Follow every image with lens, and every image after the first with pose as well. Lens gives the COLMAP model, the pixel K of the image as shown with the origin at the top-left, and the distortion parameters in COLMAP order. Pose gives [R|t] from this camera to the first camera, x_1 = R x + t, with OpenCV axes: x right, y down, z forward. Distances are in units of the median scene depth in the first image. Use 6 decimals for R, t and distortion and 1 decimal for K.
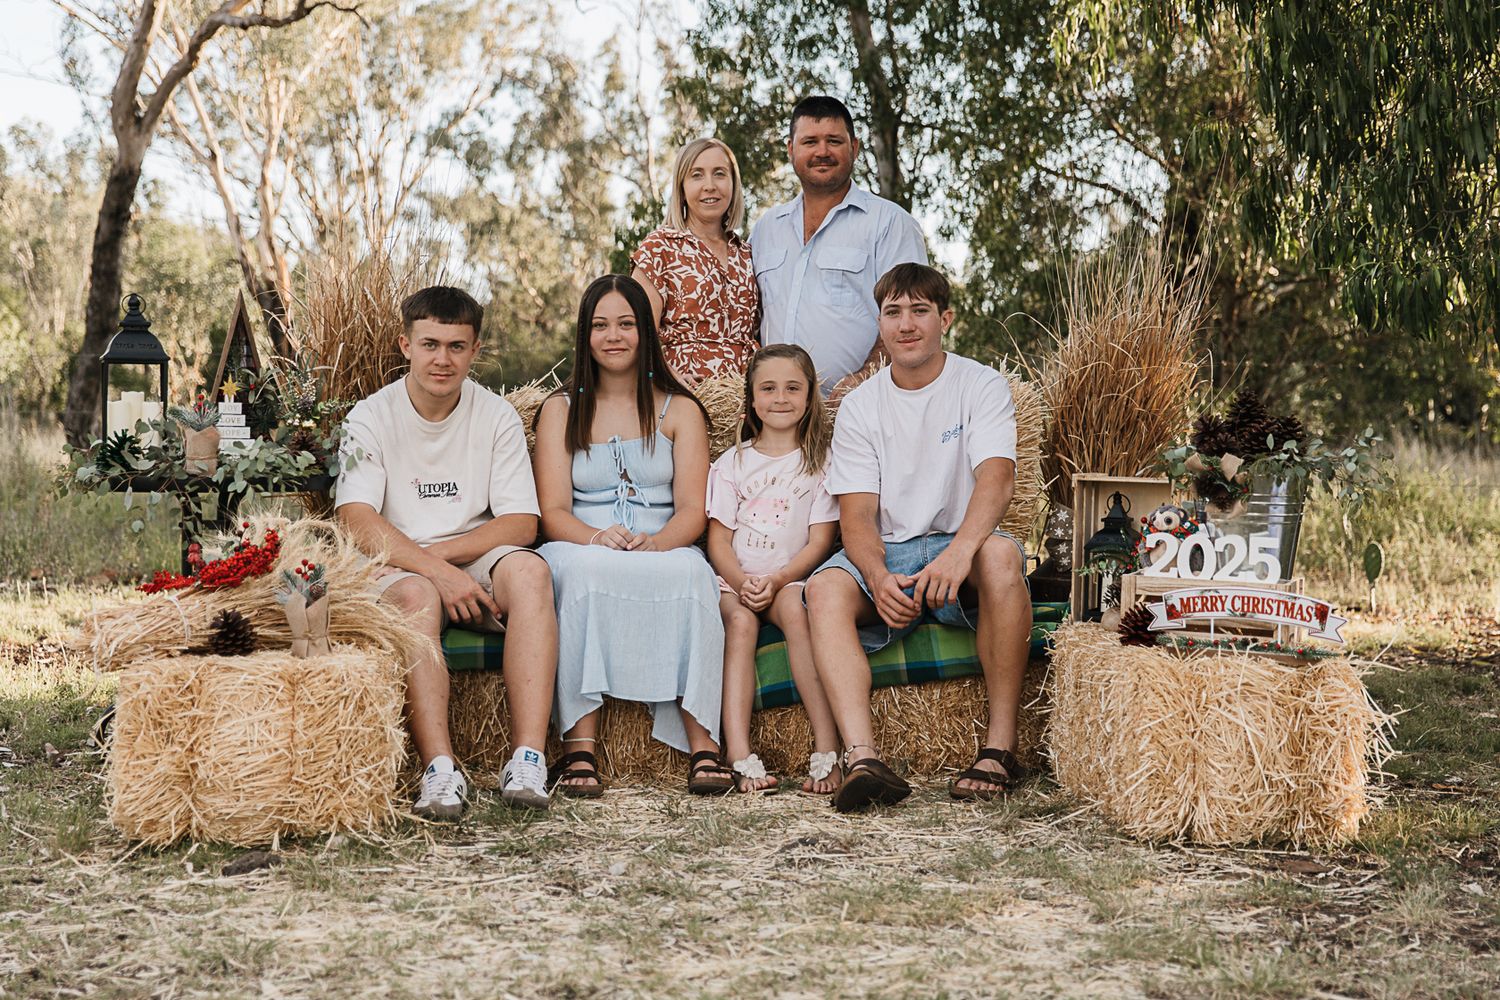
lens RADIAL K [[2294.7, 0, 750.1], [0, 2294.7, 552.6], [0, 0, 1]] dist [0.002997, 0.102067]
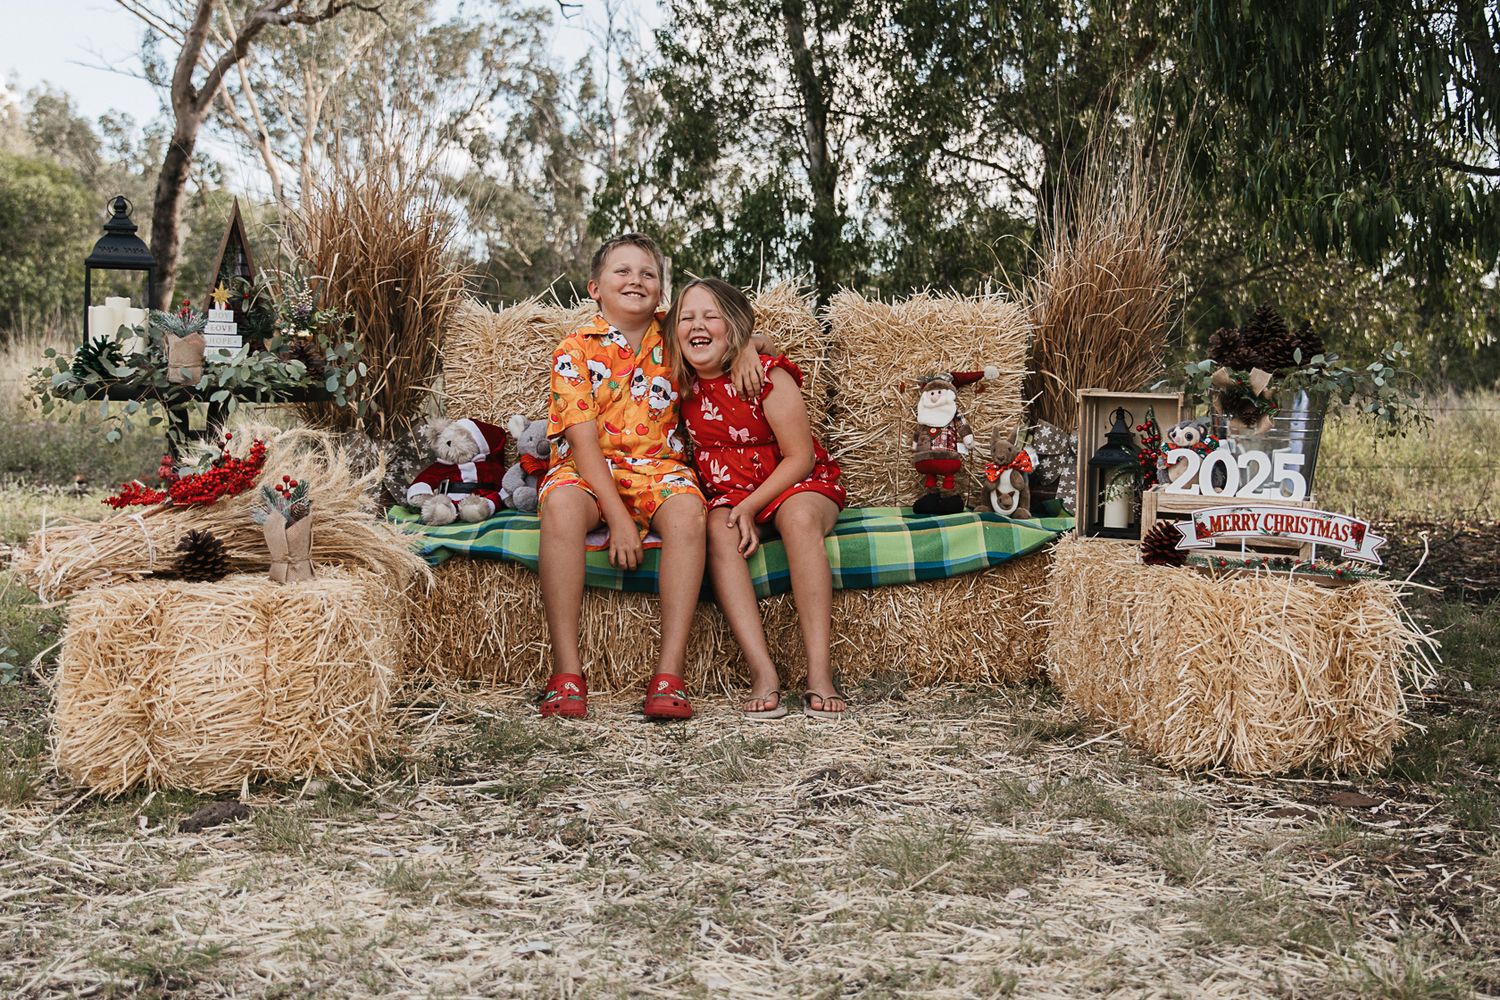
lens RADIAL K [[1759.9, 0, 868.9], [0, 1759.9, 432.4], [0, 0, 1]] dist [0.015145, -0.046684]
pose [[0.994937, 0.004018, 0.100420, -0.030139], [-0.002536, 0.999886, -0.014880, -0.004096], [-0.100468, 0.014550, 0.994834, 0.262529]]
